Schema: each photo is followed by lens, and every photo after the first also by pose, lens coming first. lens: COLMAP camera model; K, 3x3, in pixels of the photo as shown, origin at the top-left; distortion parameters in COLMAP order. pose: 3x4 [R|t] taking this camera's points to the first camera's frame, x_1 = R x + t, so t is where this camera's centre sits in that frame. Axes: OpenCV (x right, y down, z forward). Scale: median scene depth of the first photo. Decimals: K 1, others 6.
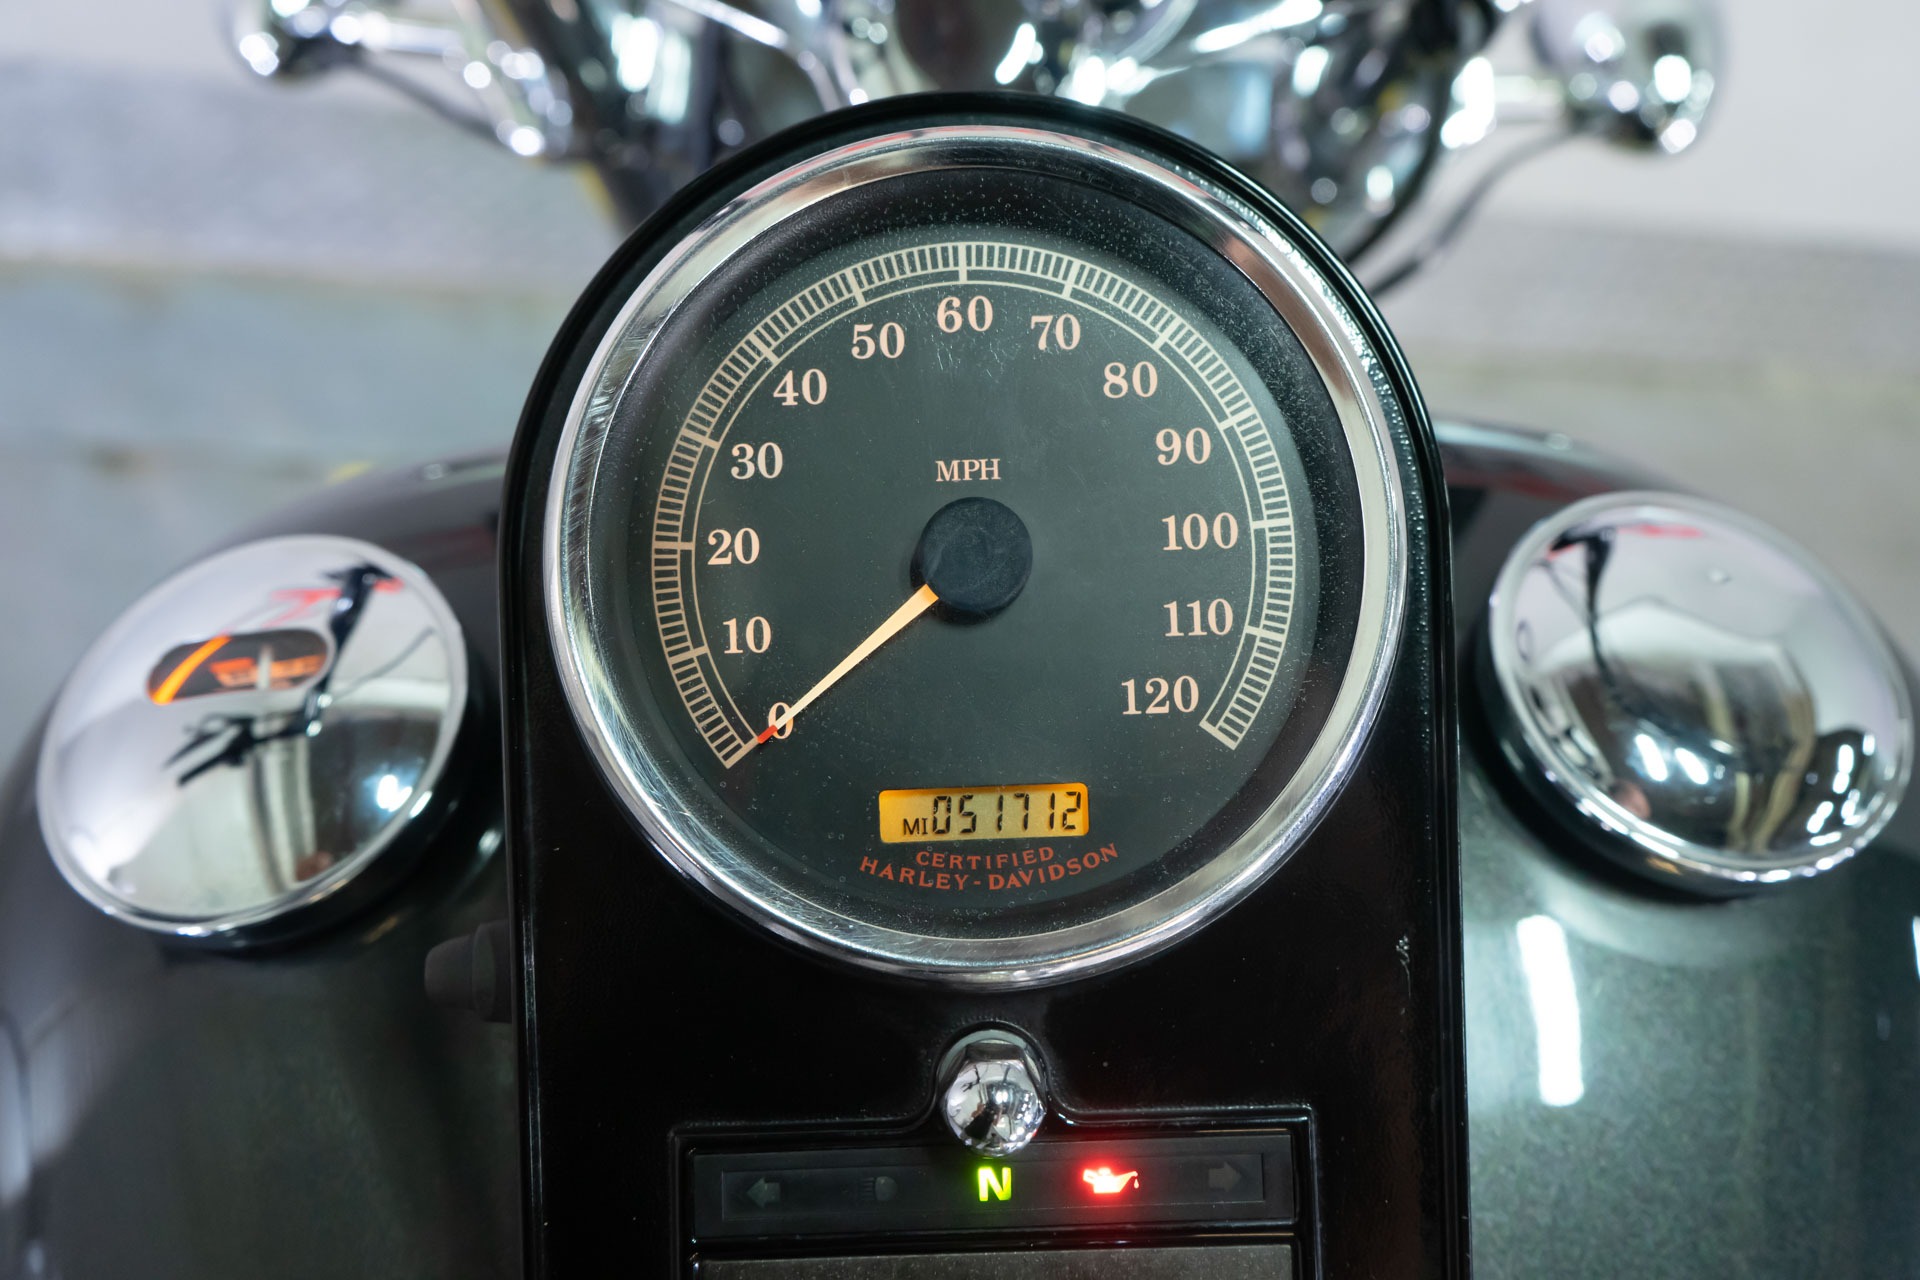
lens RADIAL K [[1768.1, 0, 960.0], [0, 1768.1, 640.0], [0, 0, 1]] dist [-0.001903, 0.017056]
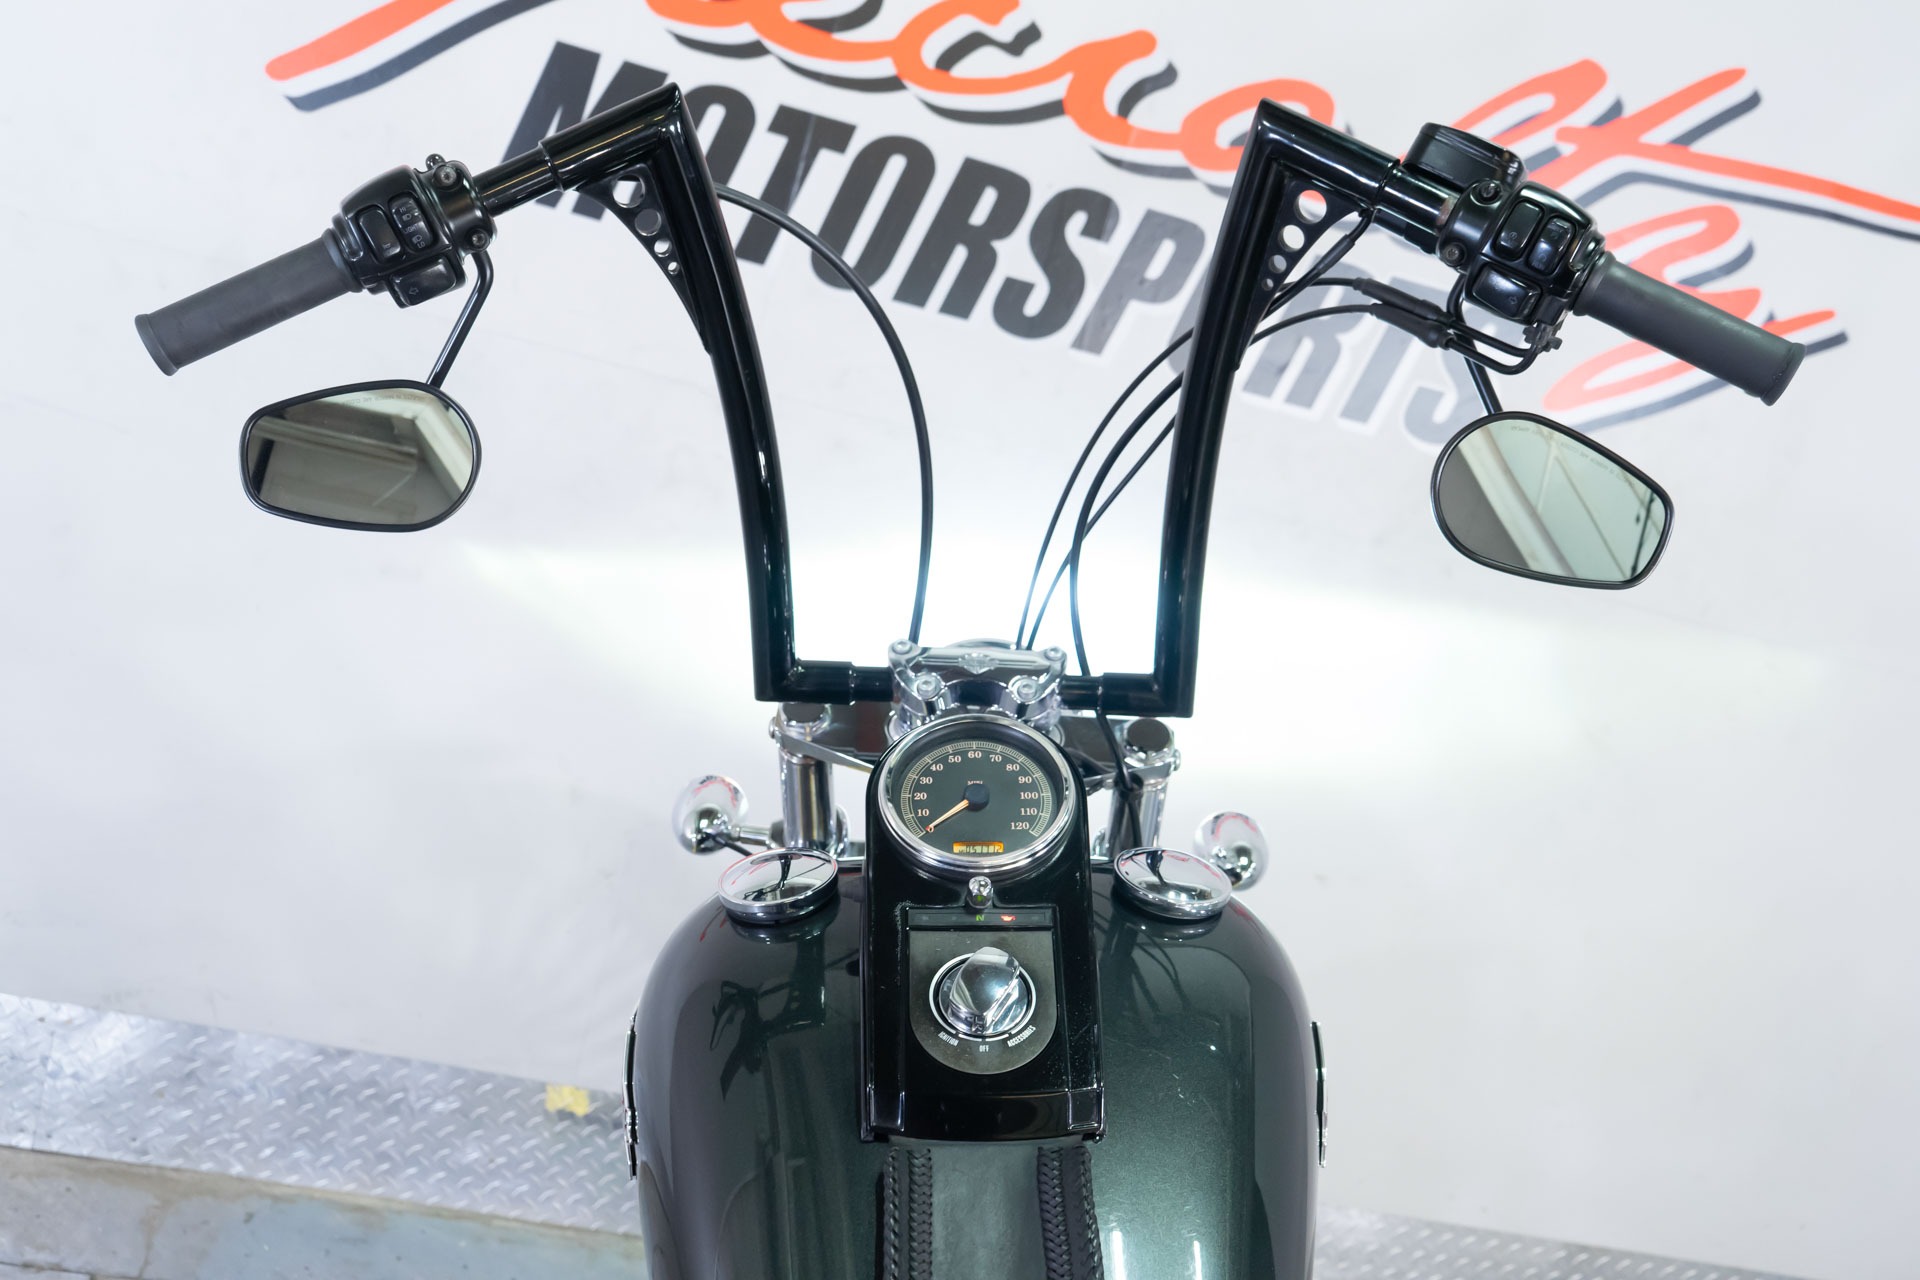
lens RADIAL K [[1768.1, 0, 960.0], [0, 1768.1, 640.0], [0, 0, 1]] dist [-0.001903, 0.017056]
pose [[0.999616, 0.026749, 0.007293, -0.073007], [-0.015440, 0.755546, -0.654914, 2.461057], [-0.023028, 0.654549, 0.755669, -2.480819]]
